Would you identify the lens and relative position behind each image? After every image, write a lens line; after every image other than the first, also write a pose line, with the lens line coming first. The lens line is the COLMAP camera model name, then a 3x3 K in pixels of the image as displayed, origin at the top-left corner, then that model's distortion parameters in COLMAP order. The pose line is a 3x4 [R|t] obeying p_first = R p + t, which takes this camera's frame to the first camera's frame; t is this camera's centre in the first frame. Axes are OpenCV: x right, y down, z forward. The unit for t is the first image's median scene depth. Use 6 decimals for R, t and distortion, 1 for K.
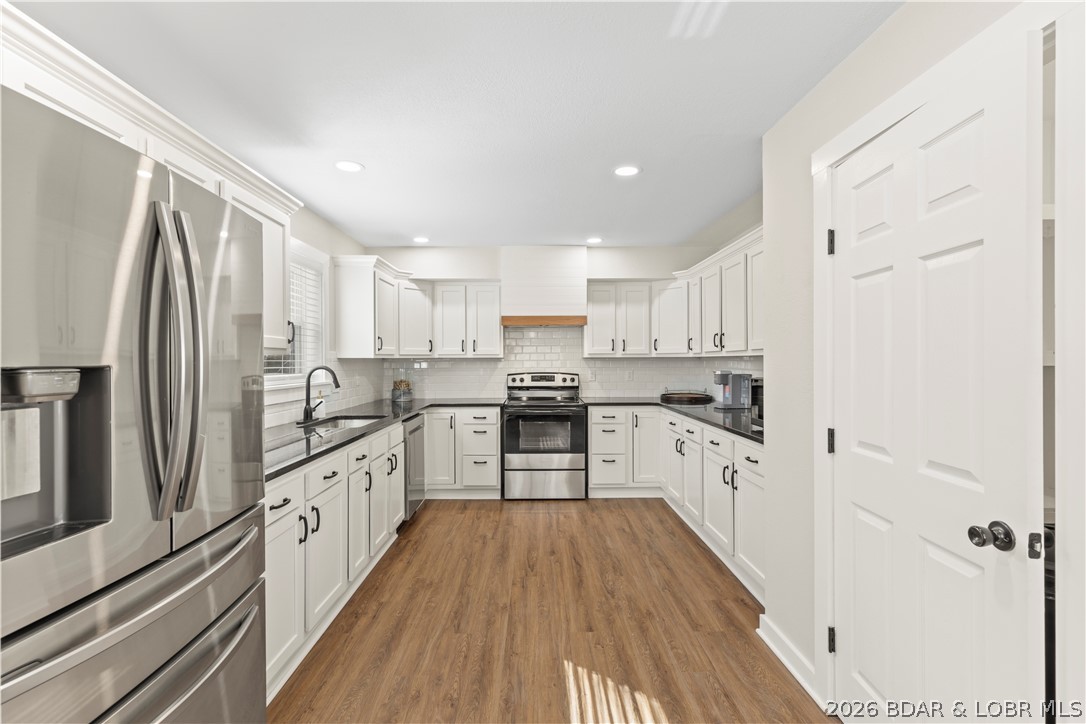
lens RADIAL K [[488.0, 0, 543.0], [0, 488.0, 362.0], [0, 0, 1]] dist [0.011824, -0.000138]
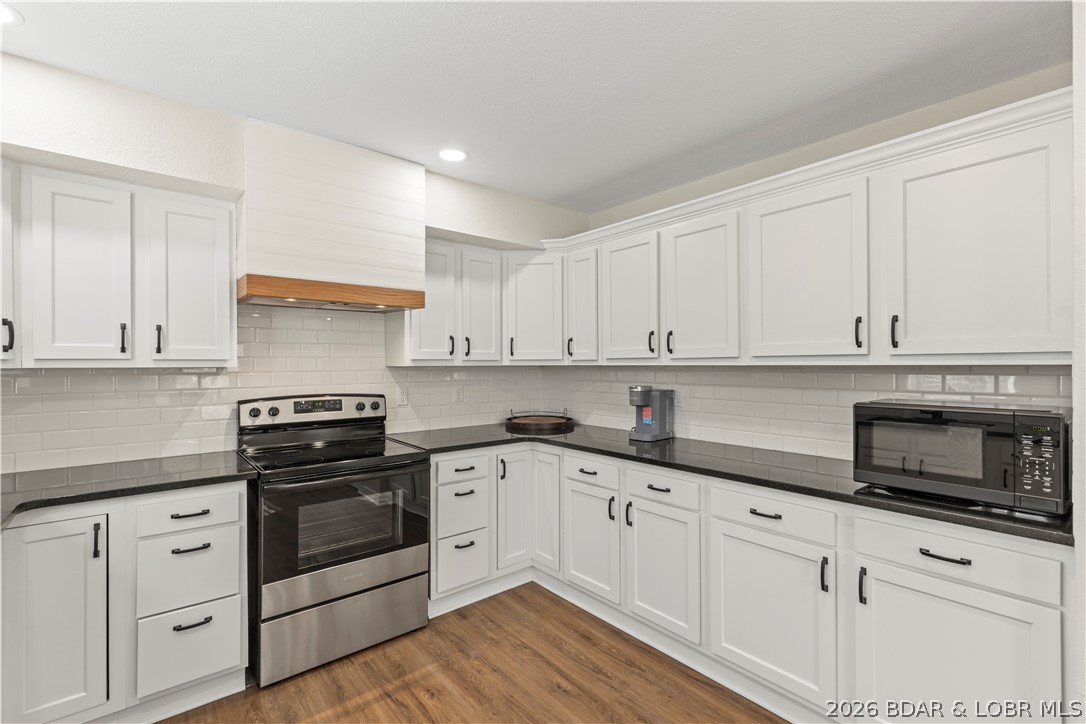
lens RADIAL K [[488.0, 0, 543.0], [0, 488.0, 362.0], [0, 0, 1]] dist [0.011824, -0.000138]
pose [[0.778176, 0.003743, 0.628035, -0.157434], [0.002784, 0.999952, -0.009409, -0.008942], [-0.628040, 0.009071, 0.778128, 0.484696]]
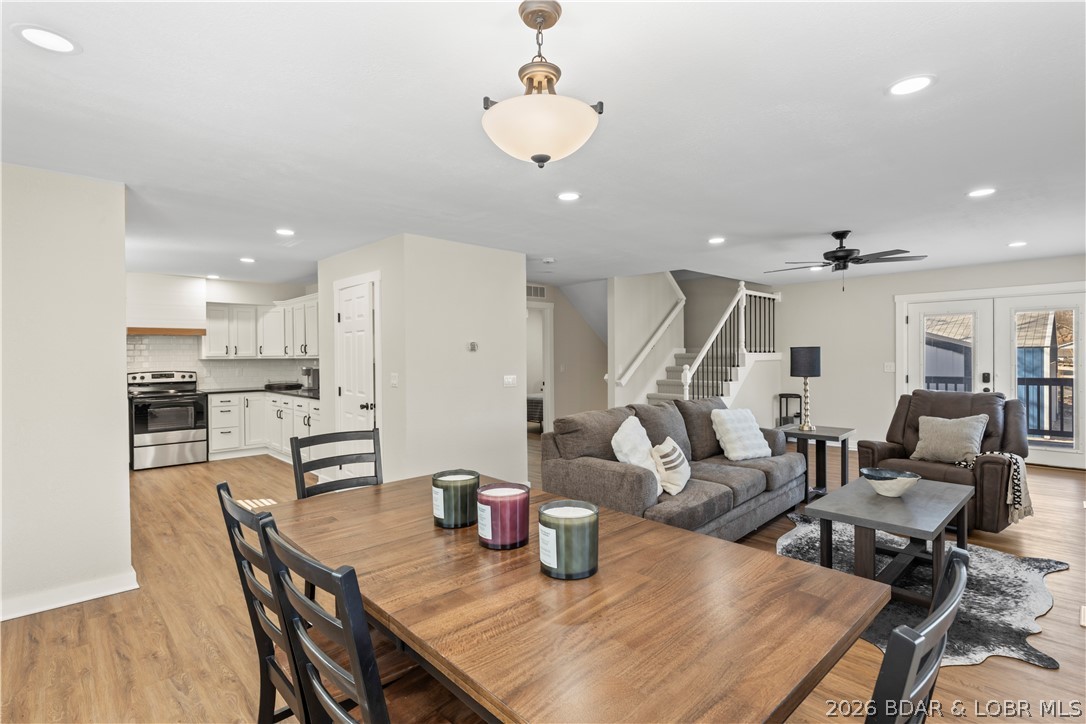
lens RADIAL K [[522.1, 0, 543.0], [0, 522.1, 362.0], [0, 0, 1]] dist [-0.003448, -0.000460]
pose [[0.737438, -0.011006, 0.675325, -0.205072], [0.008776, 0.999939, 0.006713, -0.003309], [-0.675358, 0.000976, 0.737490, -0.734306]]
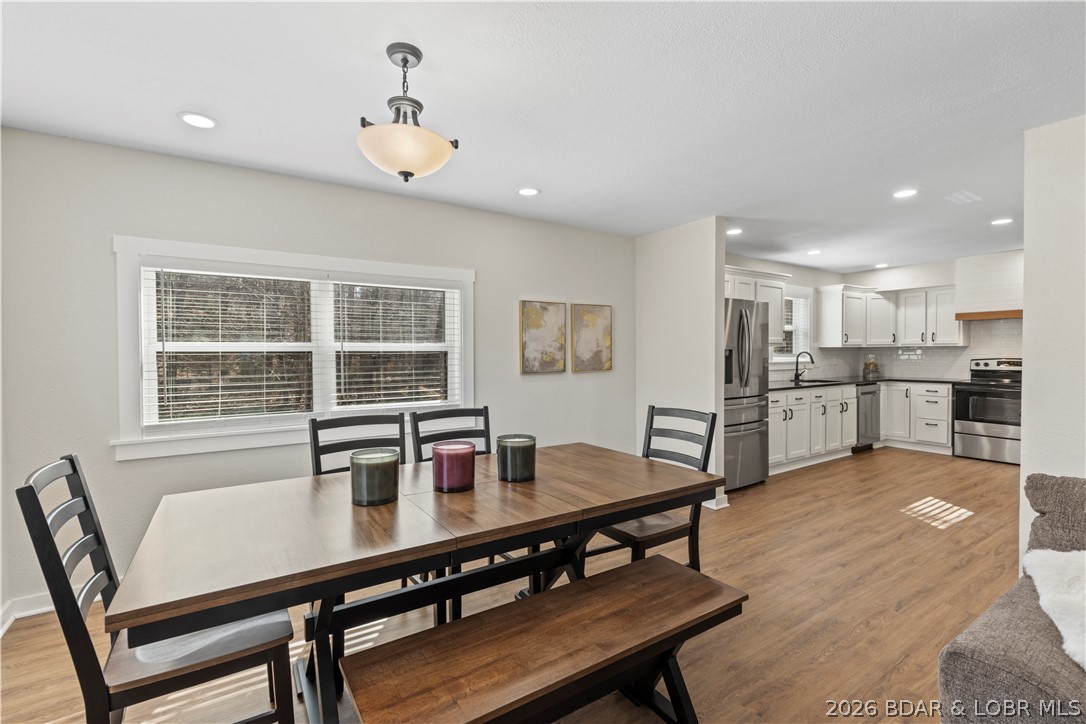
lens RADIAL K [[488.0, 0, 543.0], [0, 488.0, 362.0], [0, 0, 1]] dist [0.011824, -0.000138]
pose [[0.547583, 0.016613, -0.836587, 0.406875], [0.000511, 0.999796, 0.020188, 0.006714], [0.836751, -0.011482, 0.547463, -0.618942]]
